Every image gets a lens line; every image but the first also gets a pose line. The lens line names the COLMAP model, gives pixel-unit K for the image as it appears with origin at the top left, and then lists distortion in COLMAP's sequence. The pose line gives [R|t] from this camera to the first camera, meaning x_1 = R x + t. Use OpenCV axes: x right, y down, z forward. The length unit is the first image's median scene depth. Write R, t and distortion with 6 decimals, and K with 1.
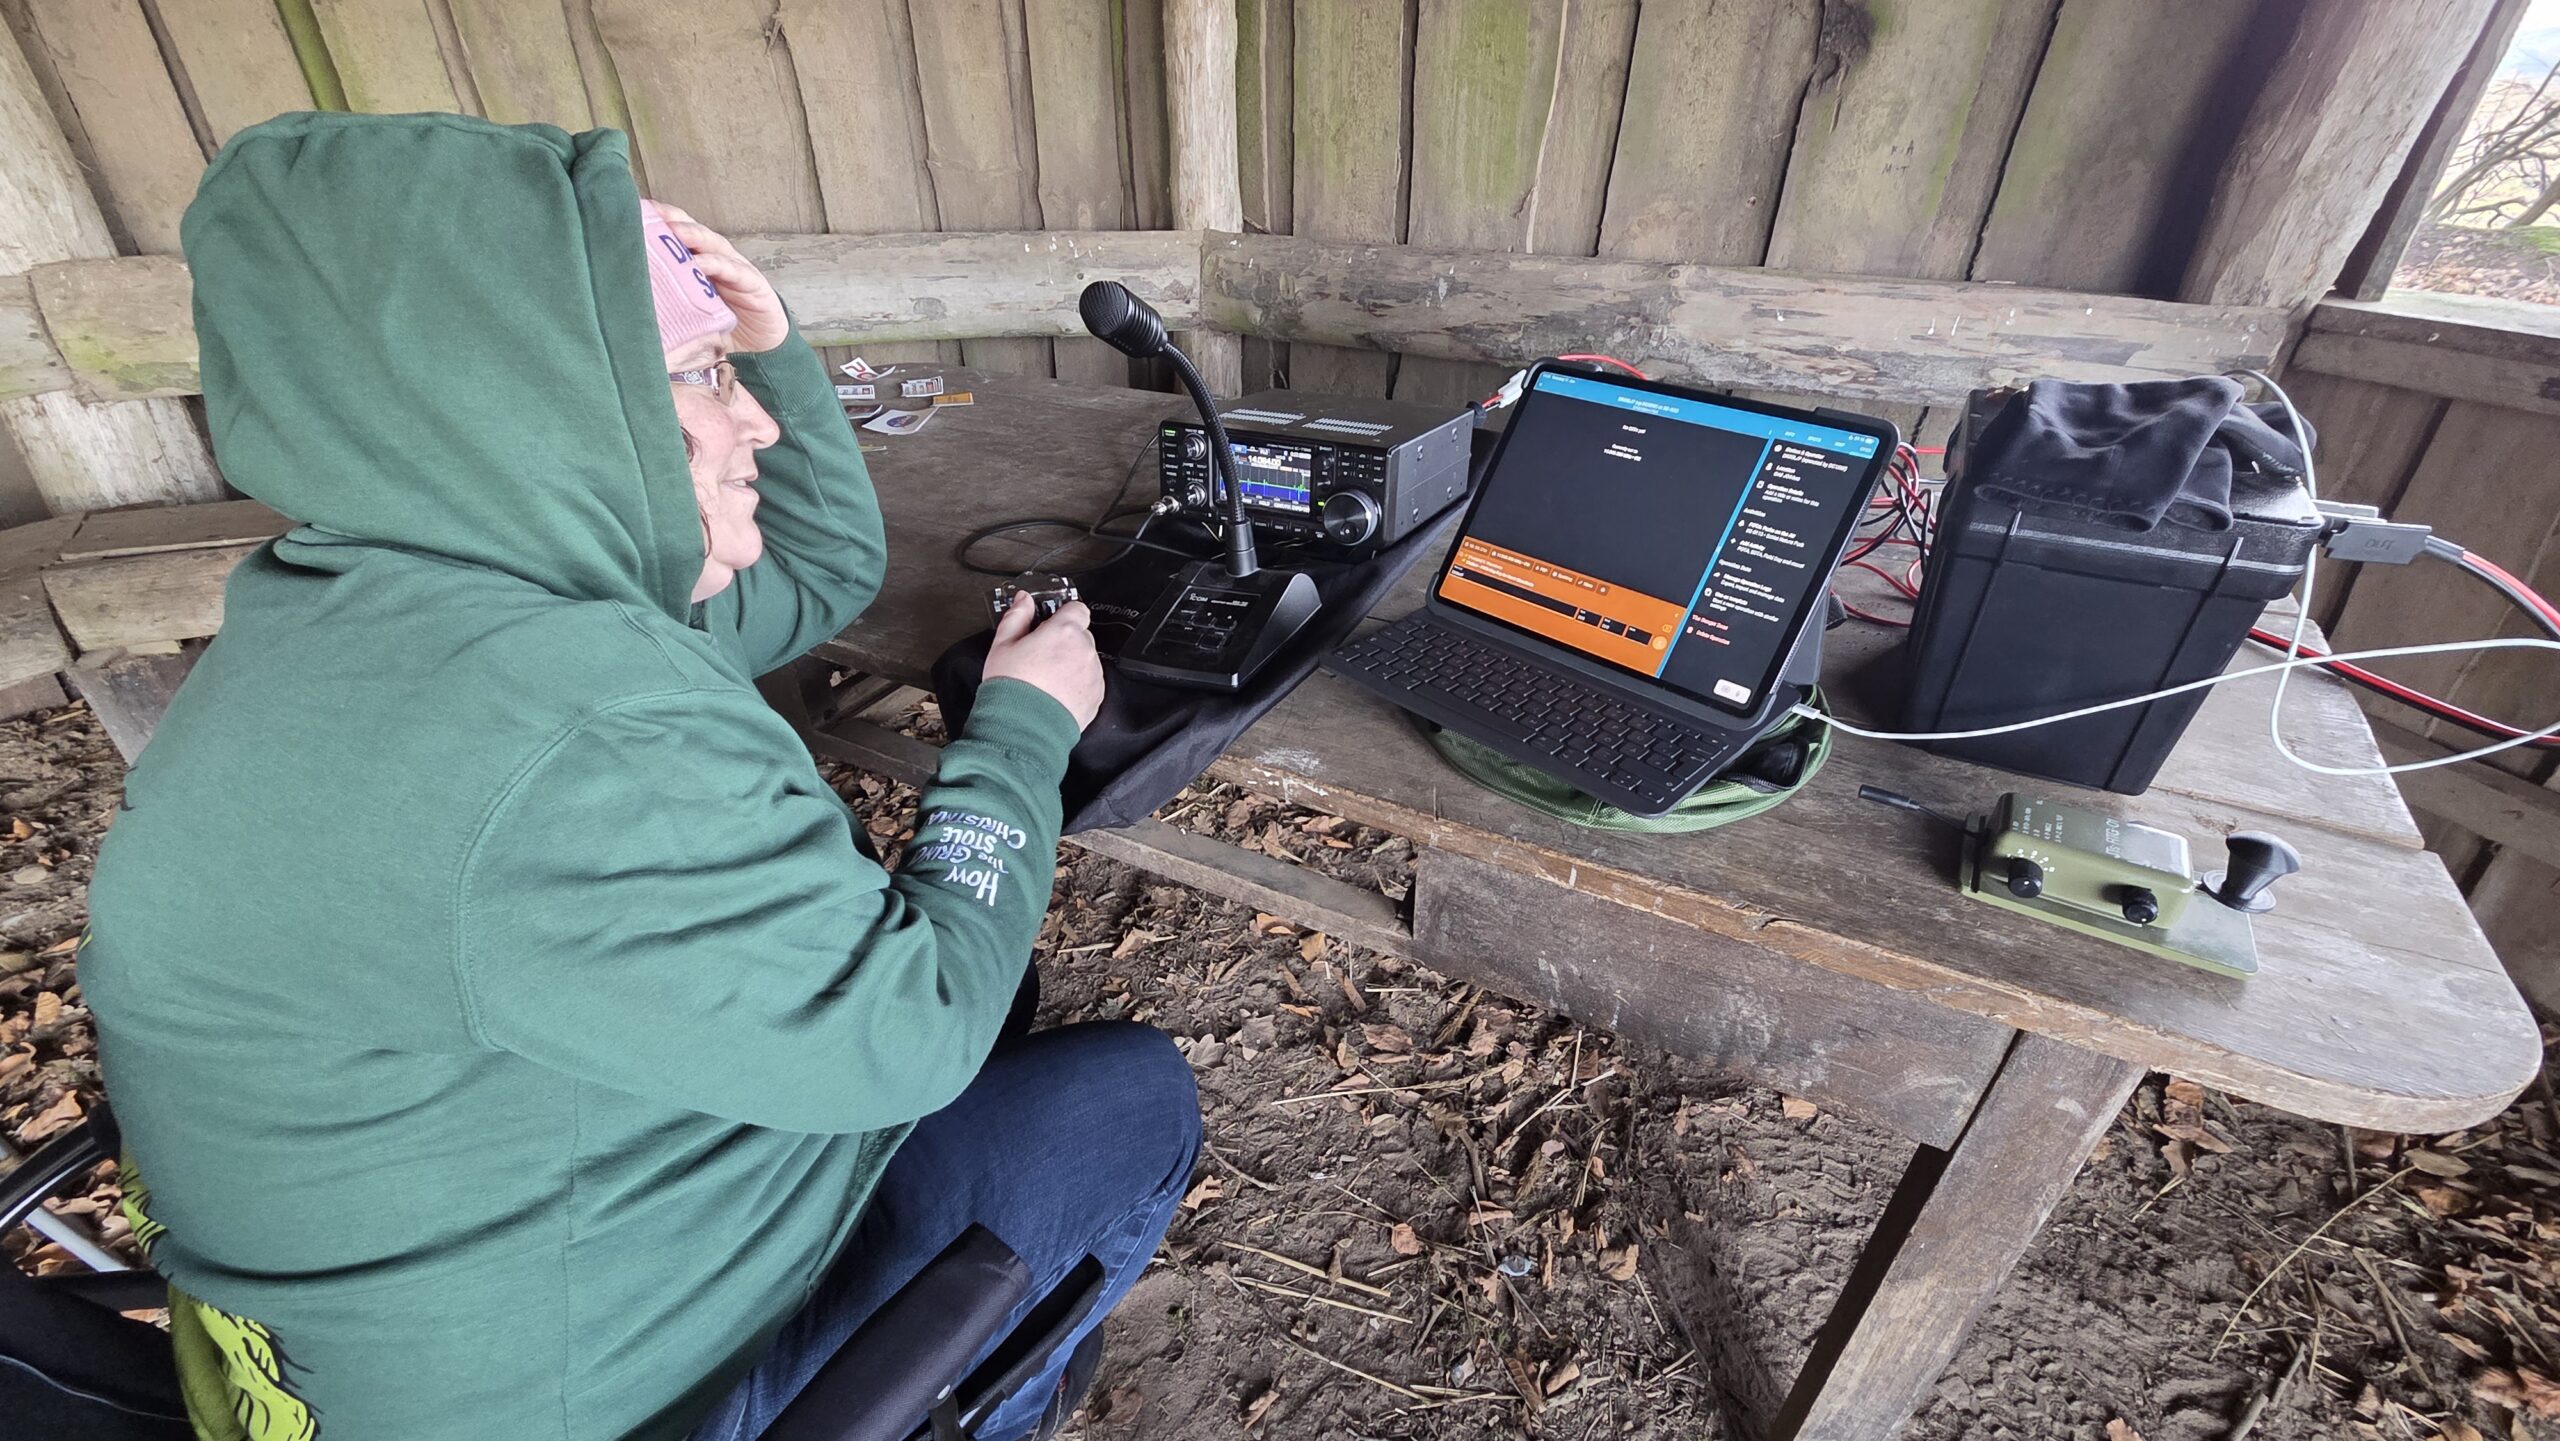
lens RADIAL K [[1046.9, 0, 1280.0], [0, 1046.9, 720.5], [0, 0, 1]] dist [-0.000167, 0.003187]
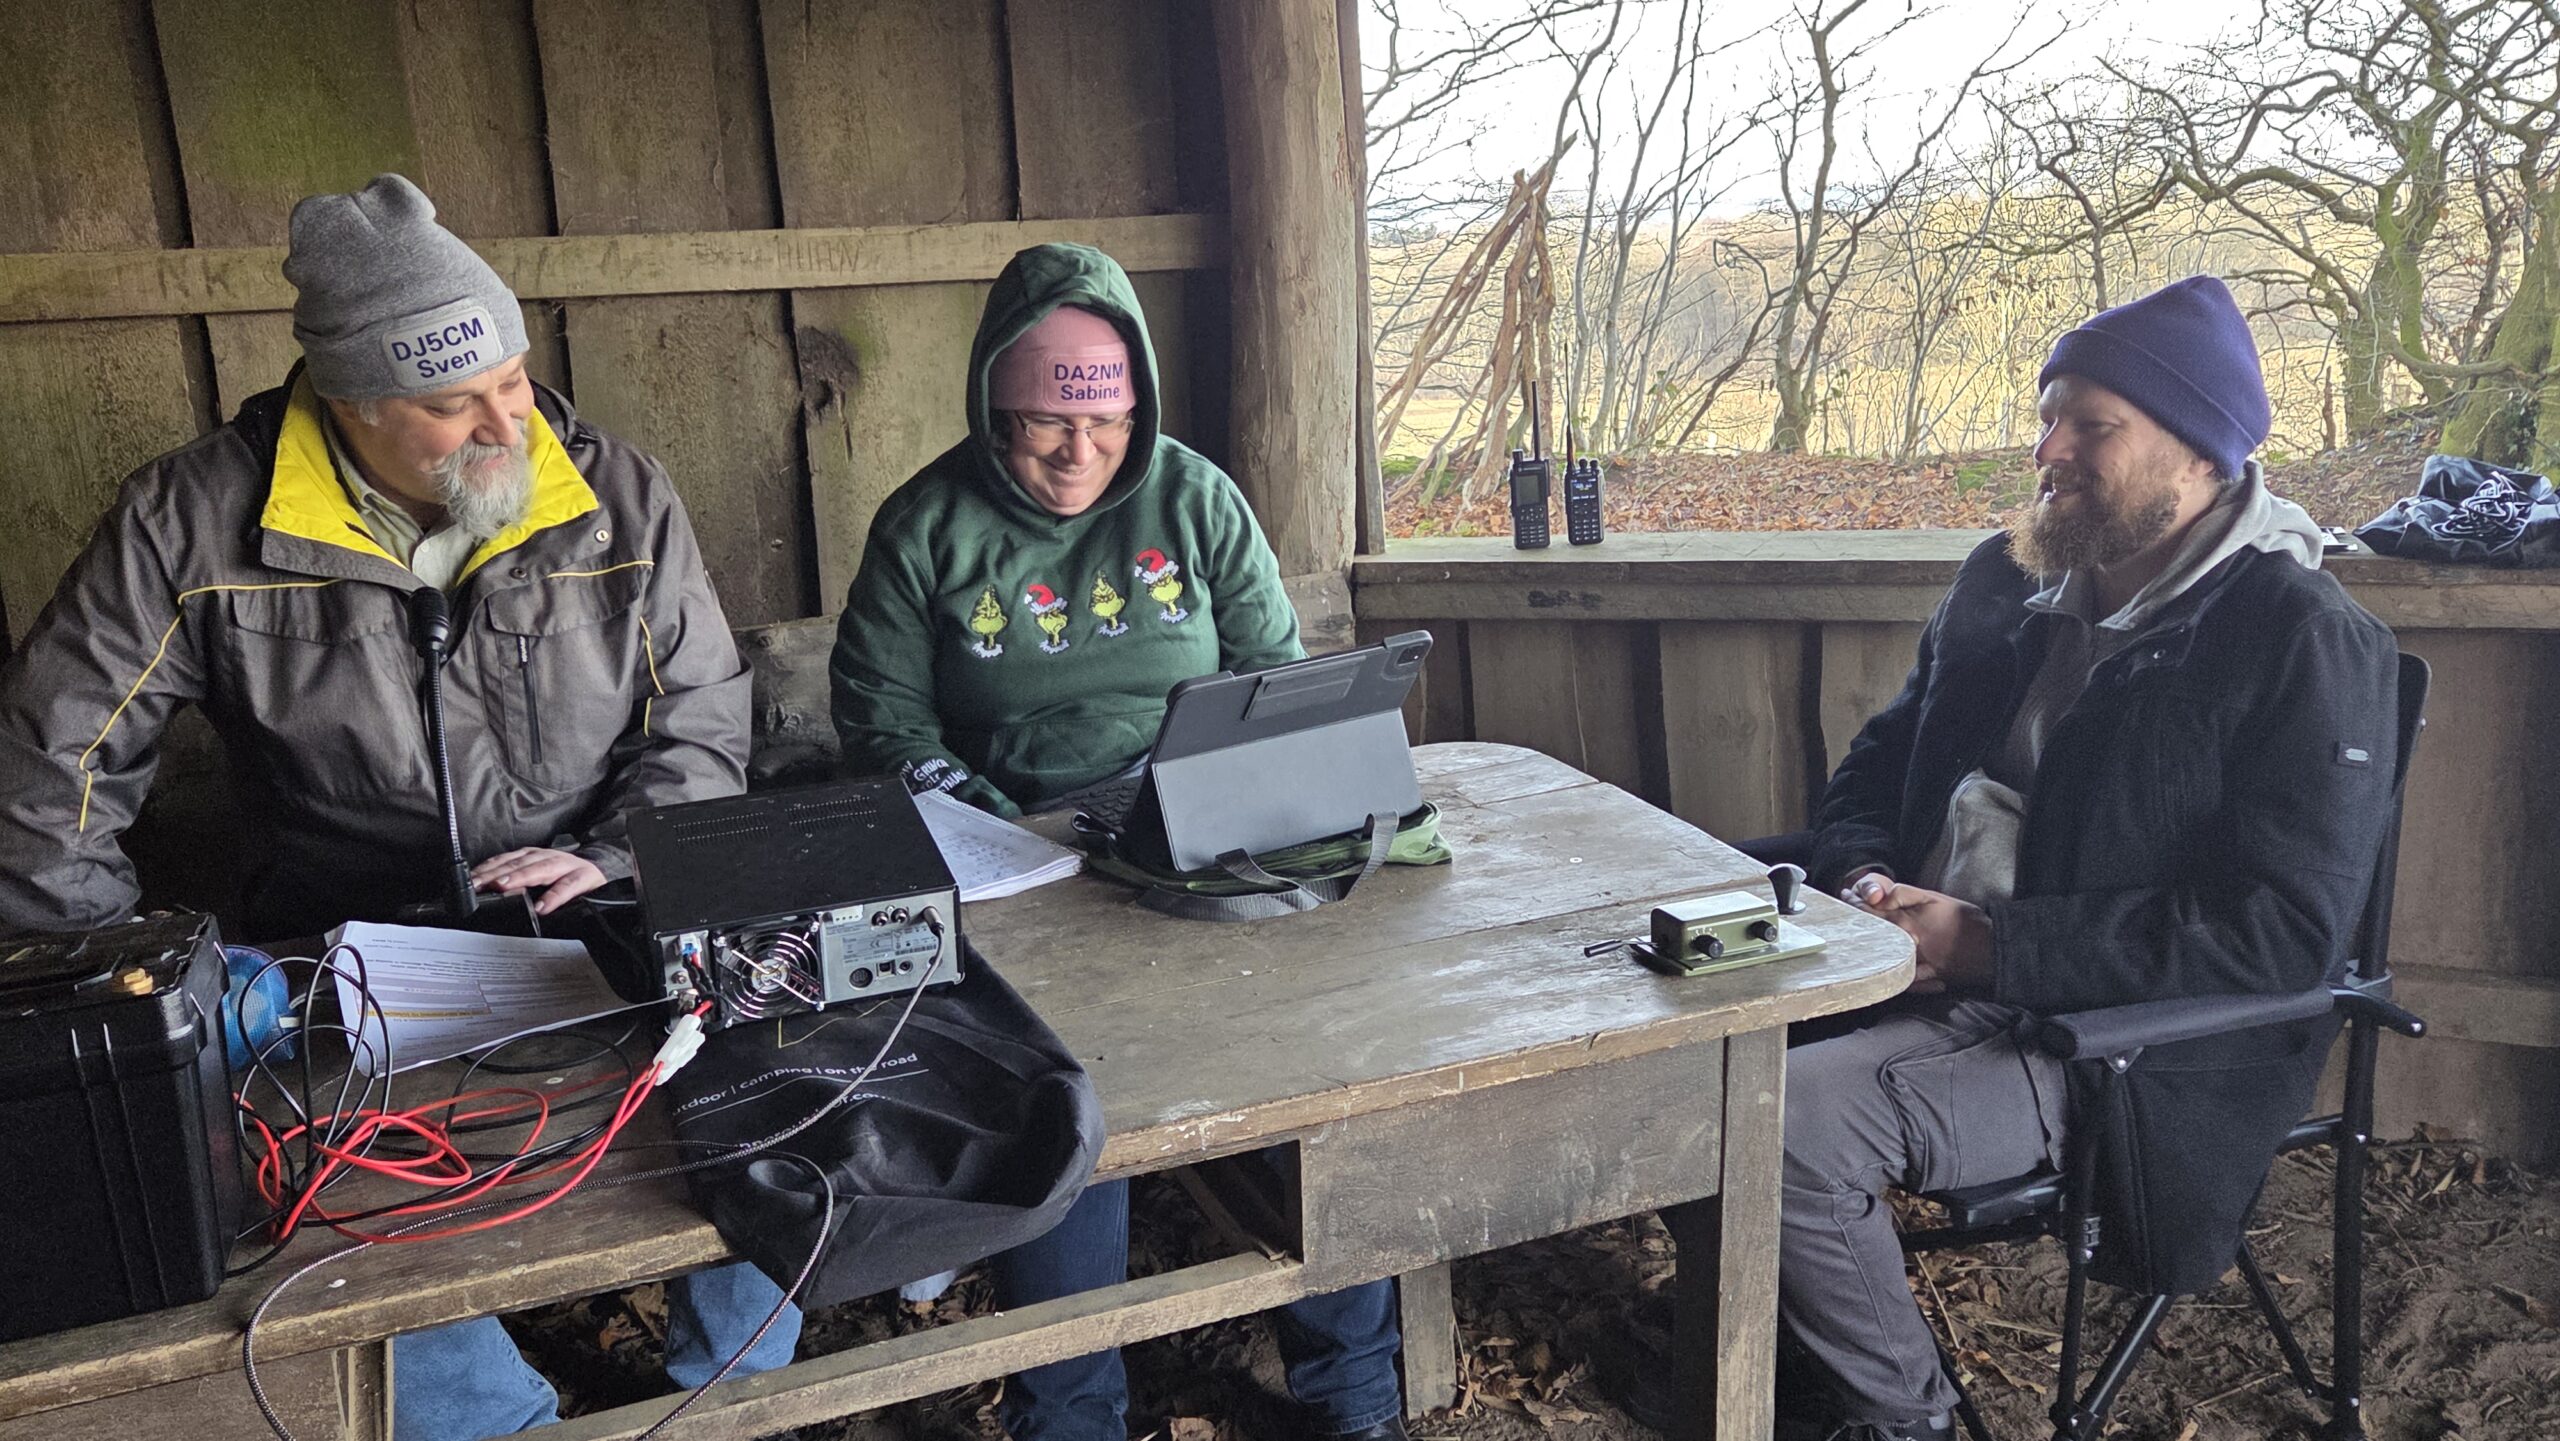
lens RADIAL K [[2068.2, 0, 1282.7], [0, 2068.2, 754.1], [0, 0, 1]] dist [0.057713, -0.042730]
pose [[0.623790, -0.212617, 0.752117, -0.548920], [0.450160, 0.884388, -0.123343, 0.000920], [-0.638939, 0.415513, 0.647384, -0.187511]]
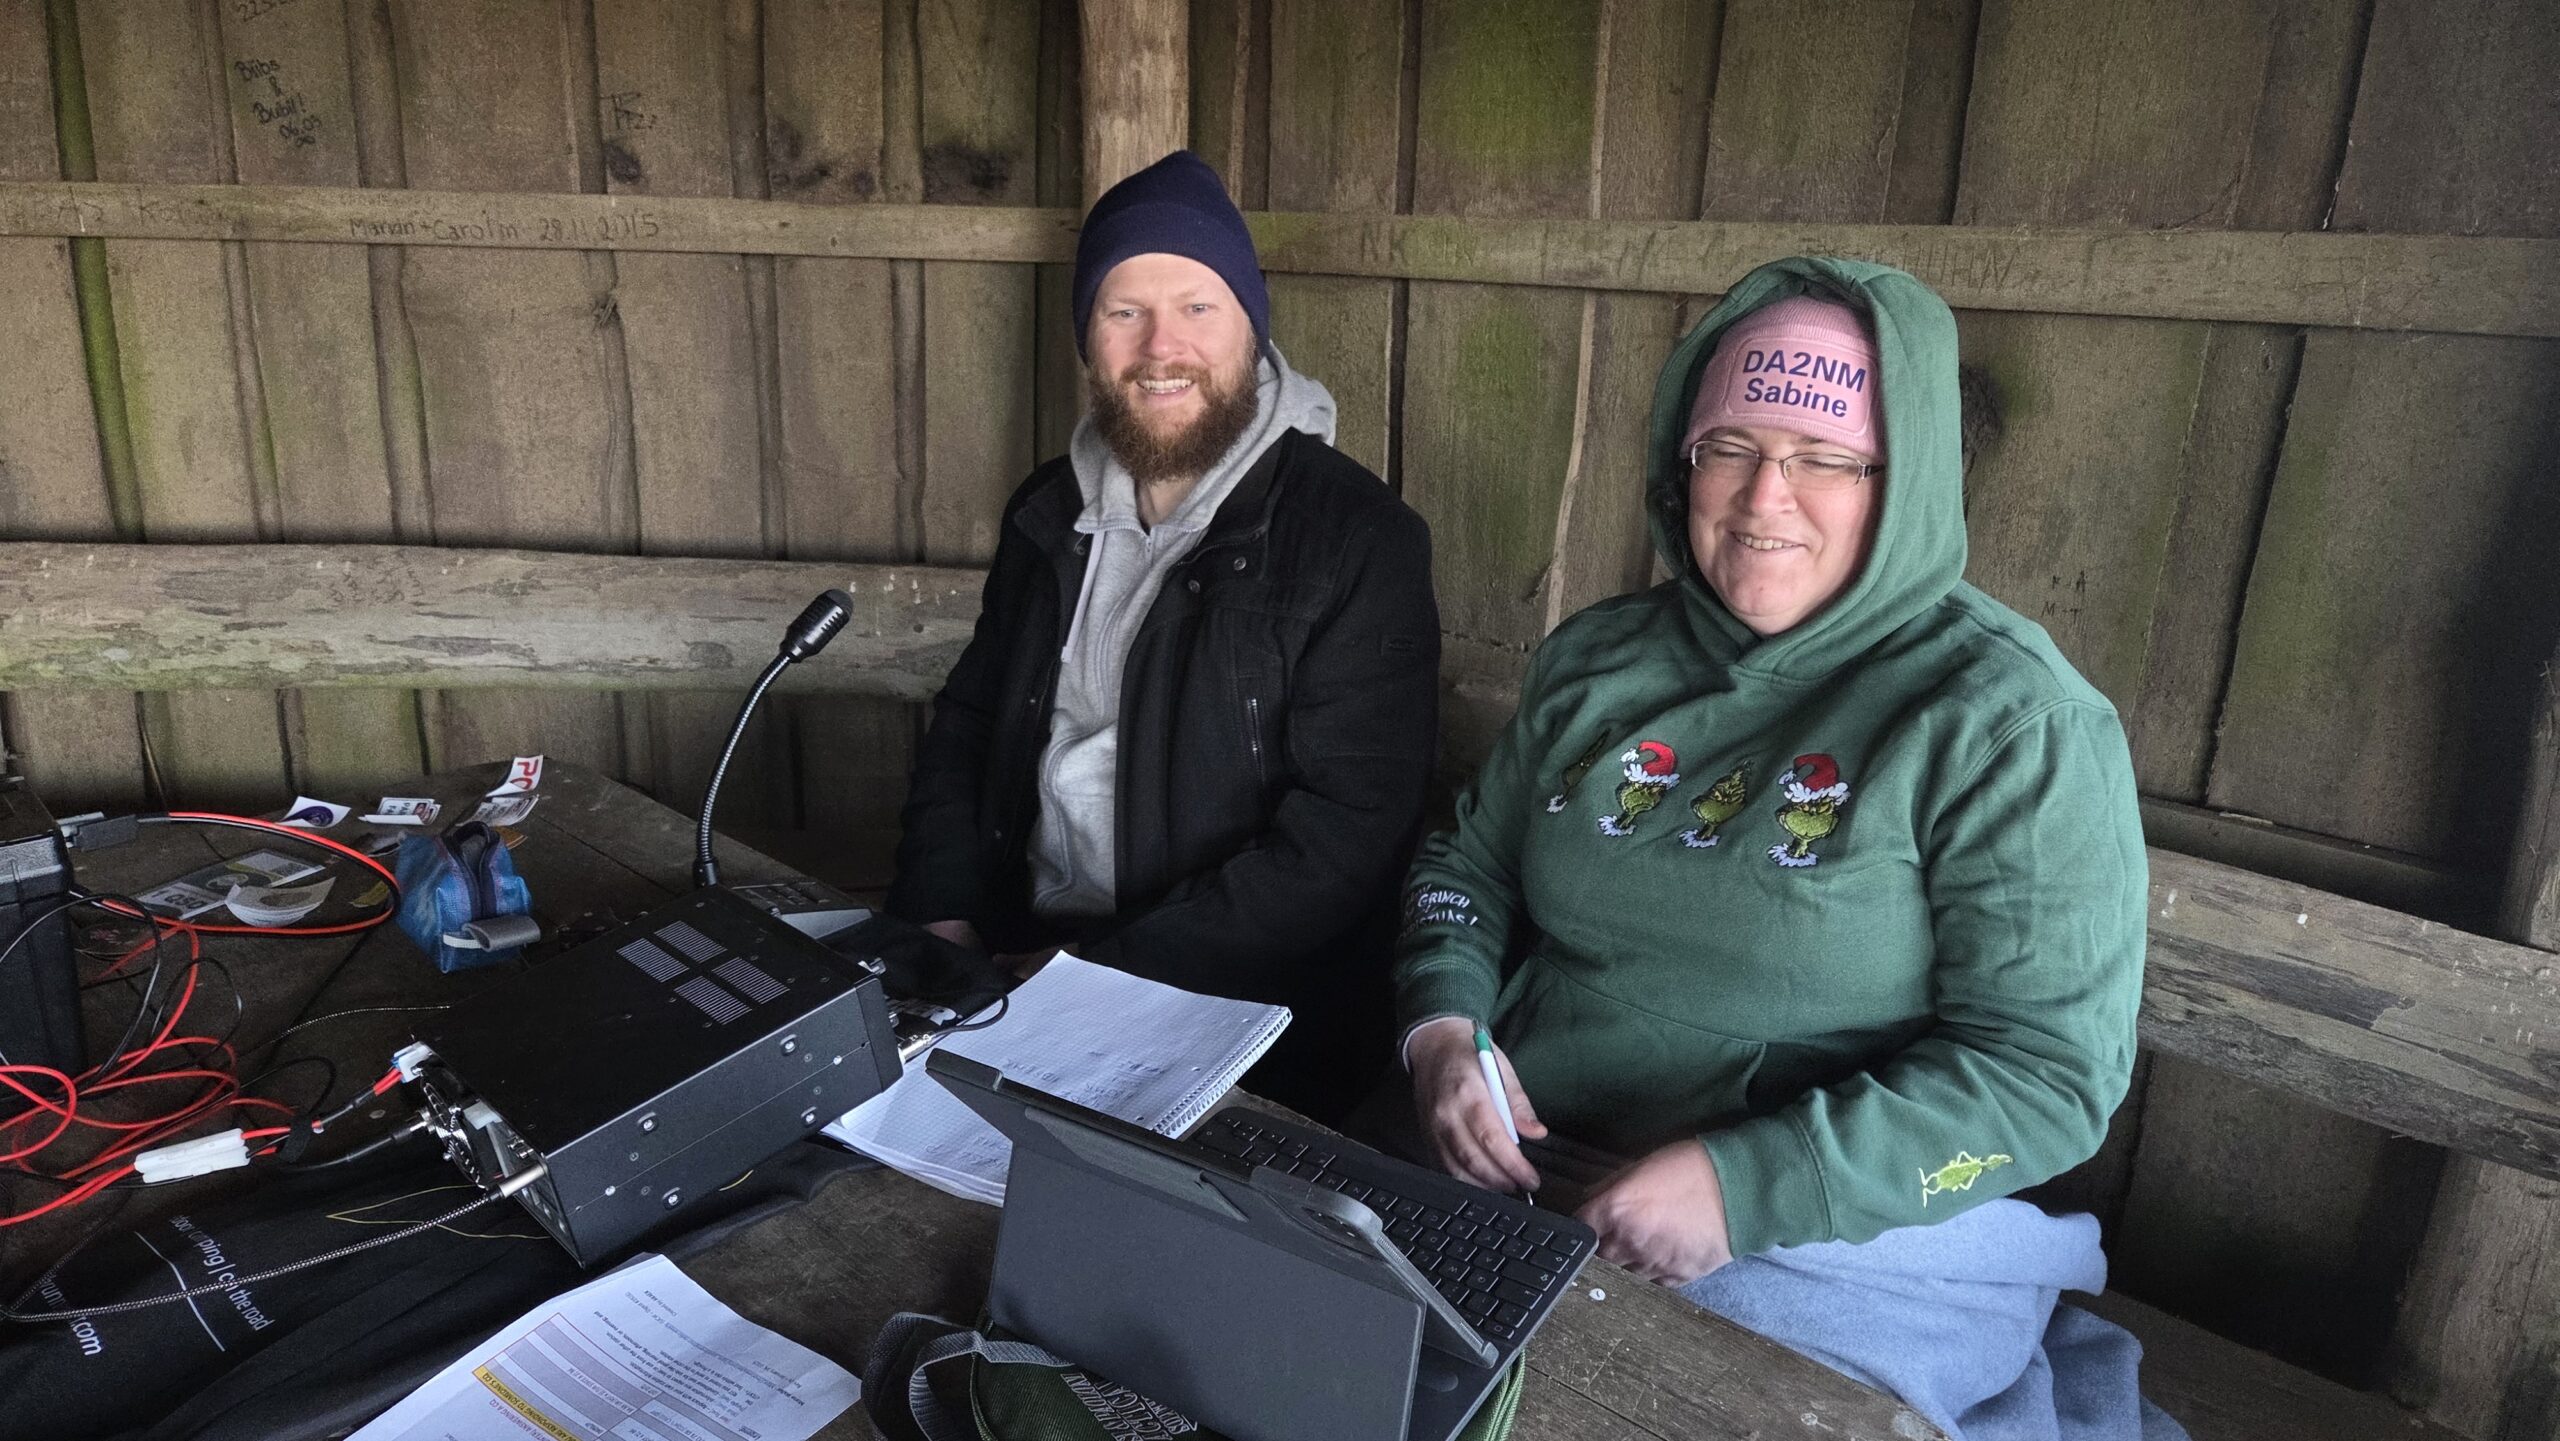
lens RADIAL K [[1649.9, 0, 1280.0], [0, 1649.9, 720.5], [0, 0, 1]] dist [0.083026, -0.082038]
pose [[0.960009, 0.099812, -0.261574, 0.413660], [-0.162063, 0.959963, -0.228486, -0.173976], [0.228296, 0.261740, 0.937749, 0.016174]]
